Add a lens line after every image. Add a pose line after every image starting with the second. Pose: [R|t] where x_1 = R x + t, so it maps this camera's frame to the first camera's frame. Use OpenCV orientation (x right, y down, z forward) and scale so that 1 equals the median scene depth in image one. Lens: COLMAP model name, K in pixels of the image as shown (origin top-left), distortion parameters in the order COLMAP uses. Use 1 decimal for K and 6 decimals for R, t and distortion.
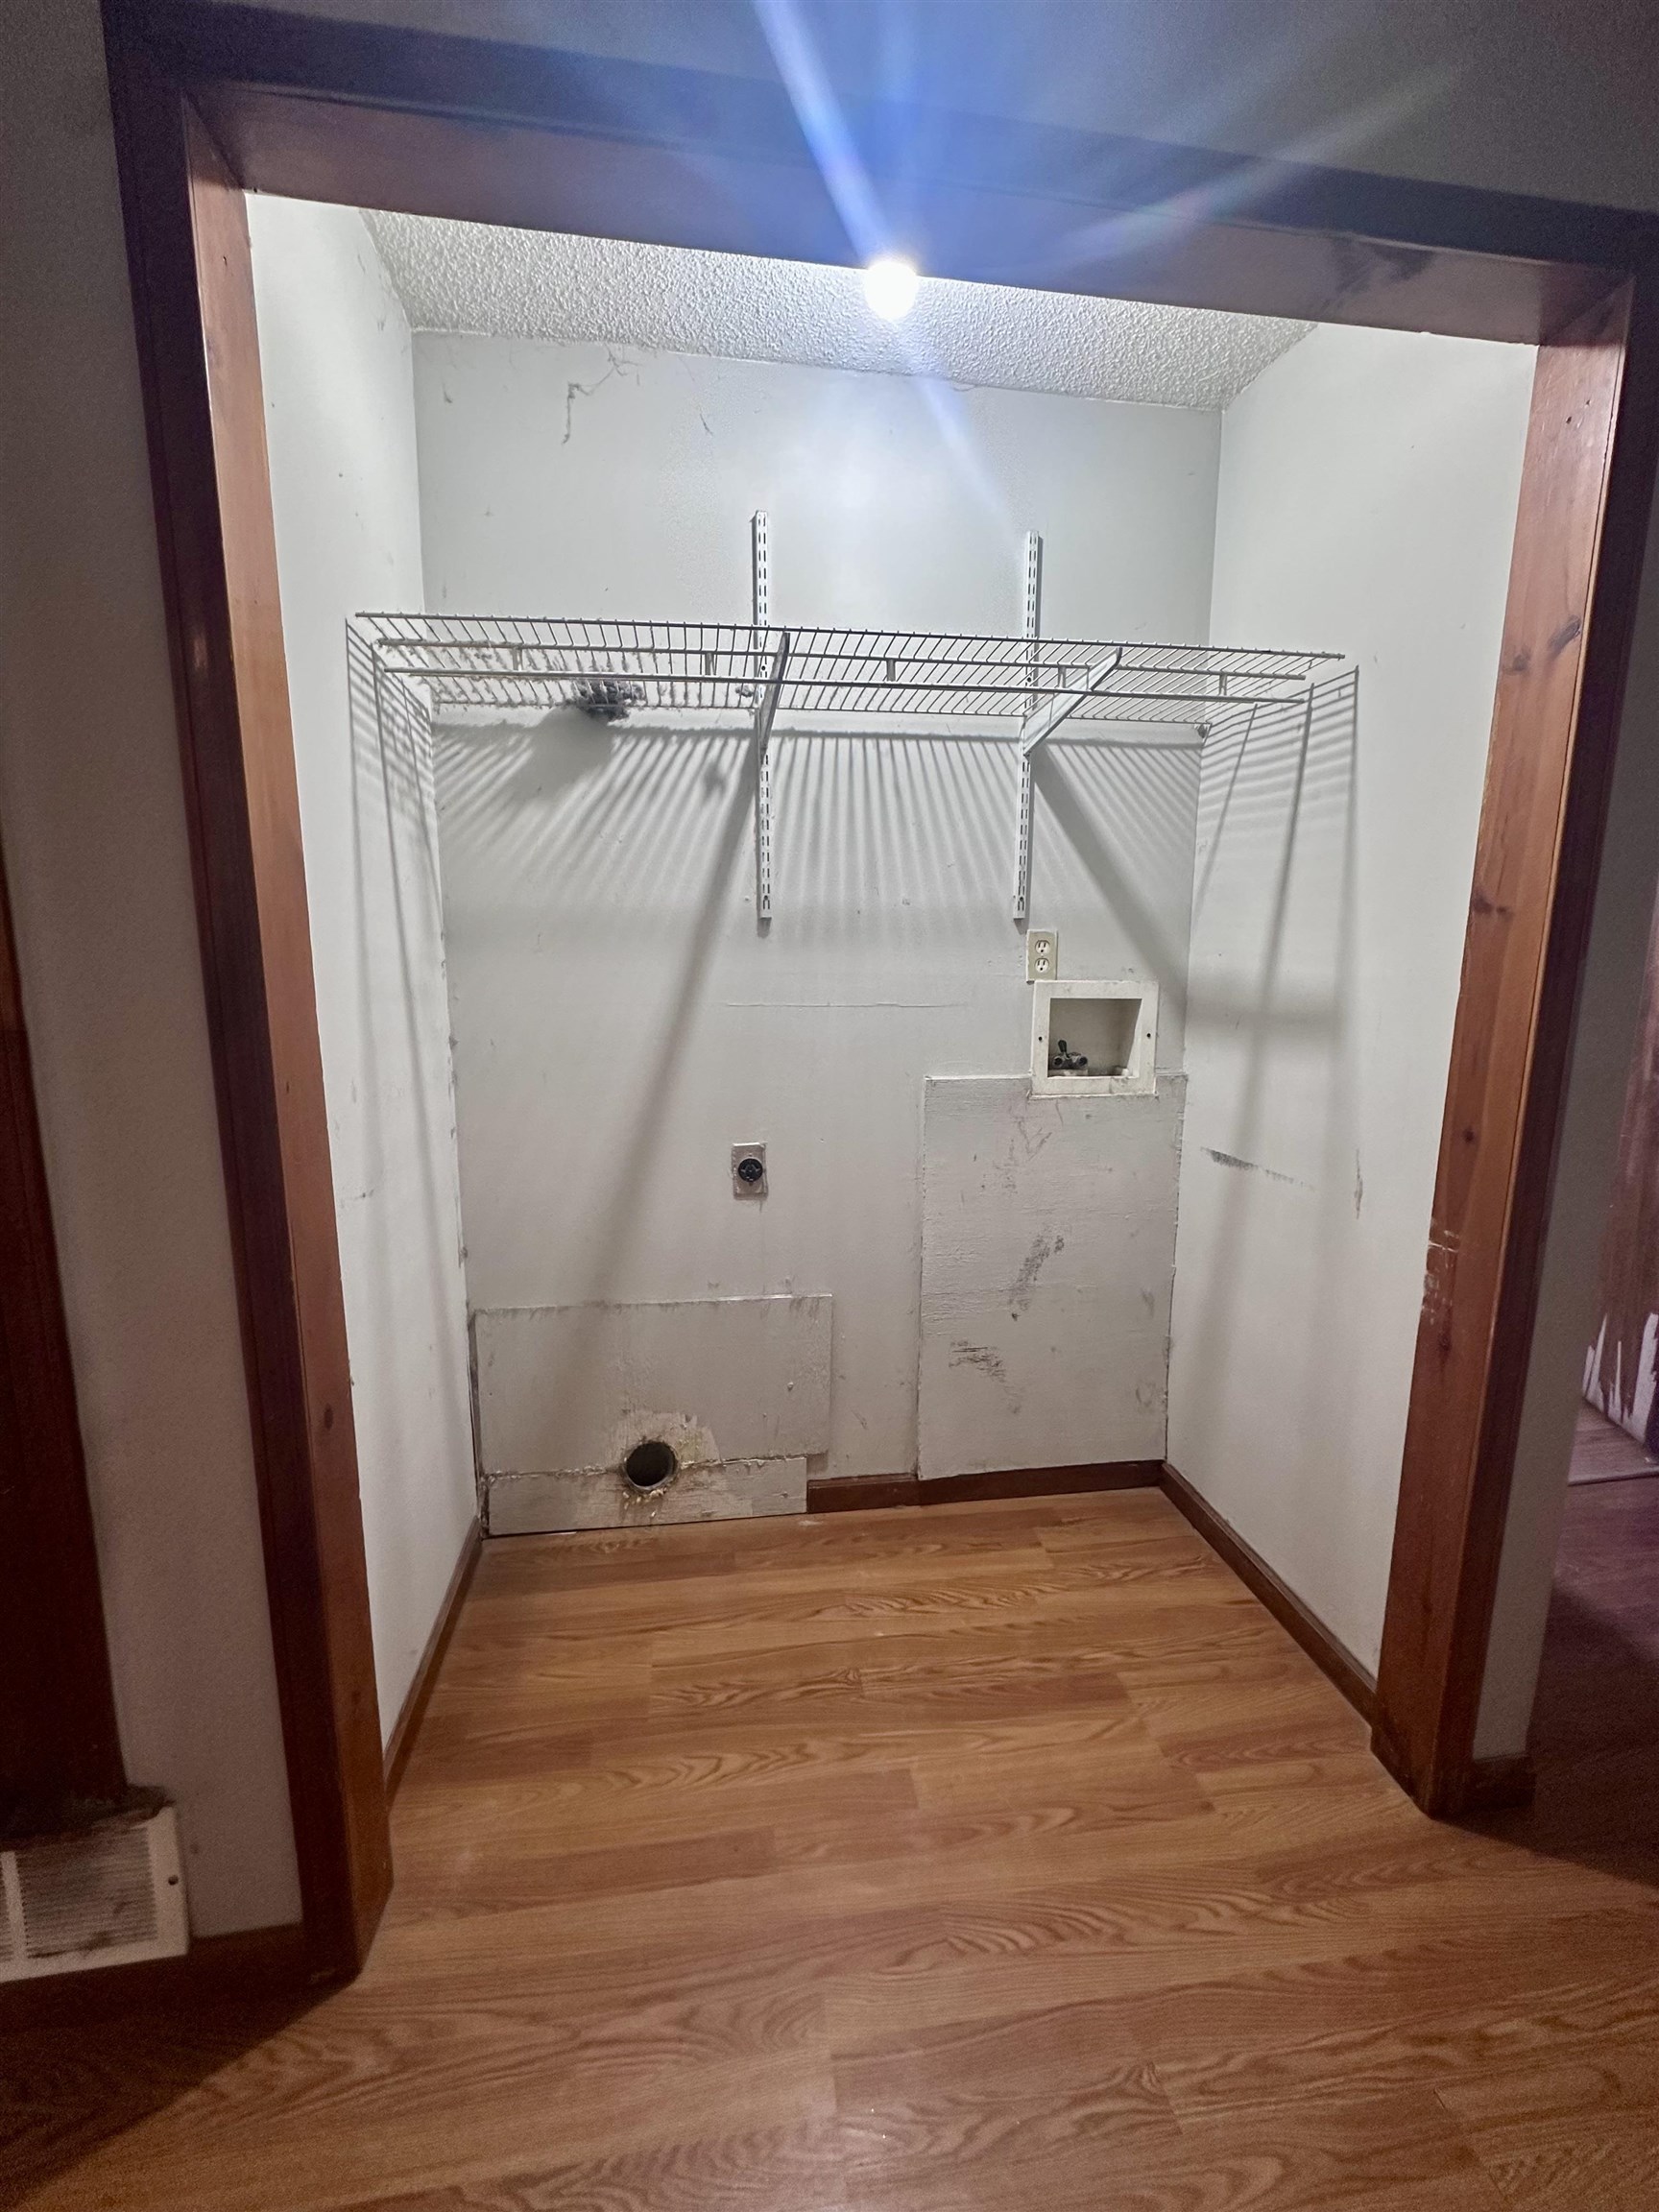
lens RADIAL K [[887.6, 0, 827.8], [0, 887.6, 1104.6], [0, 0, 1]] dist [-0.002317, 0.000146]
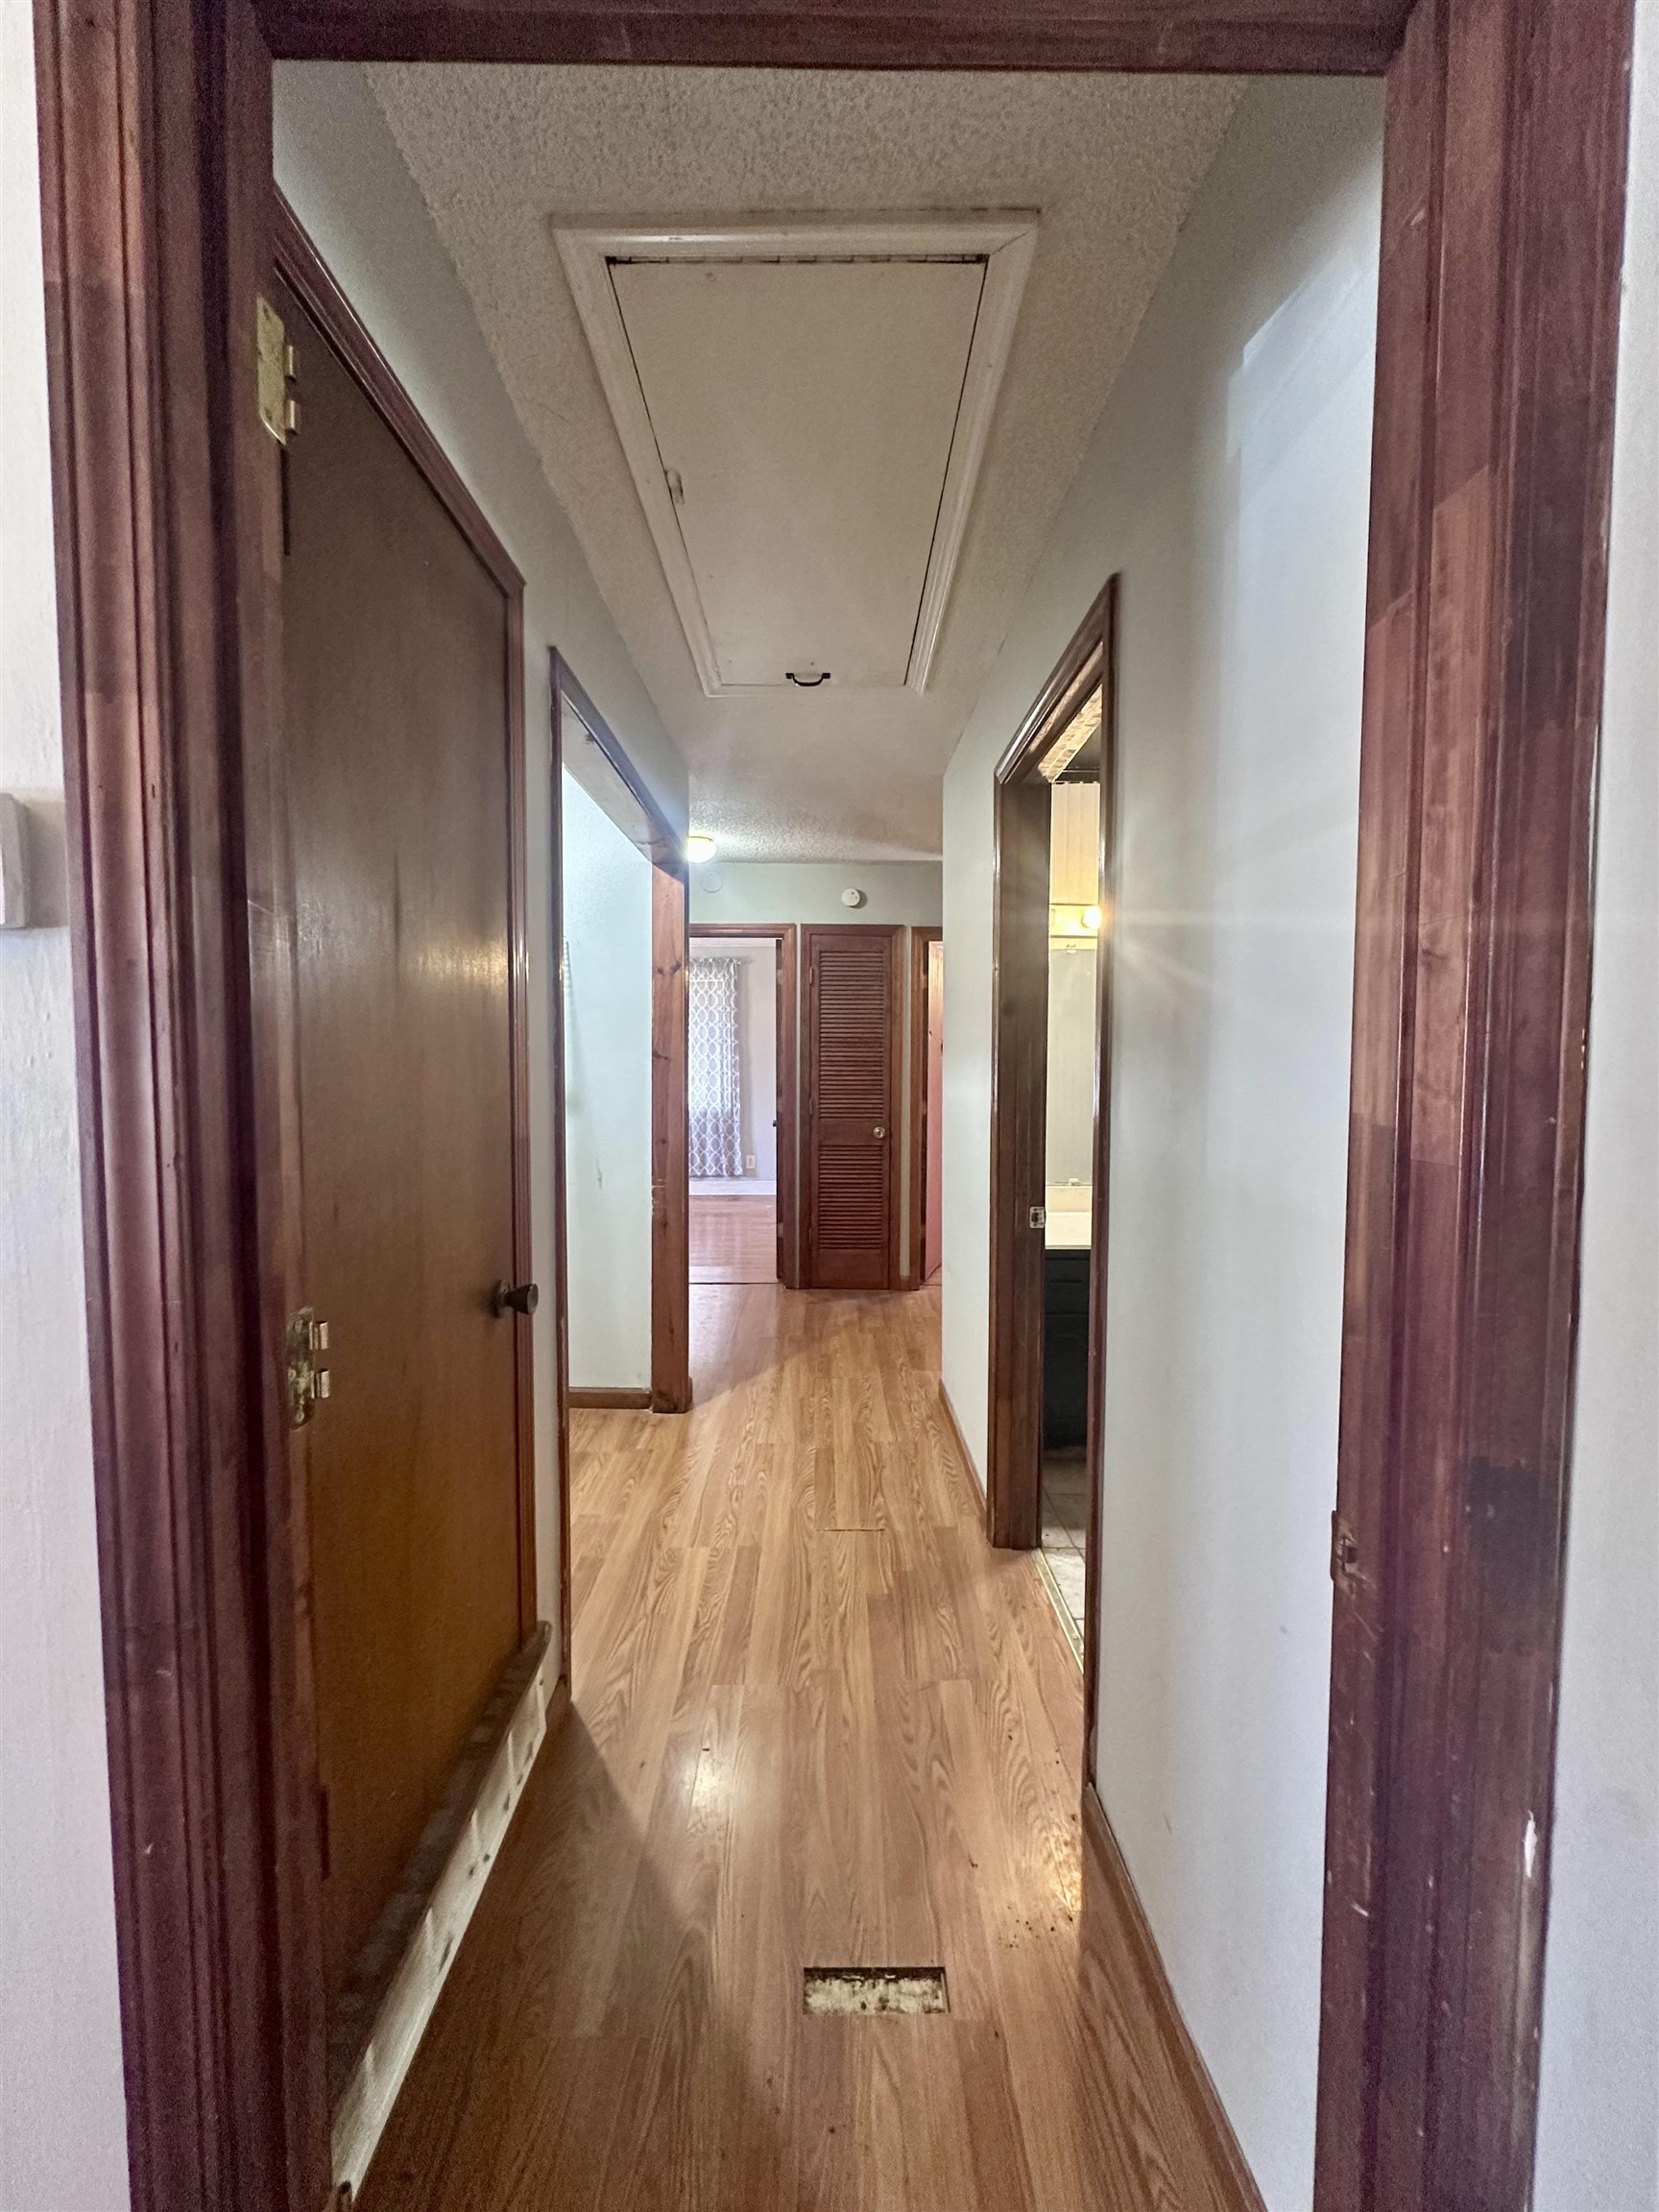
lens RADIAL K [[887.6, 0, 829.8], [0, 887.6, 1112.8], [0, 0, 1]] dist [-0.002317, 0.000146]
pose [[0.136150, -0.057814, 0.989000, -1.795911], [0.151955, 0.987701, 0.036820, -0.068664], [-0.978965, 0.145271, 0.143261, 0.118540]]
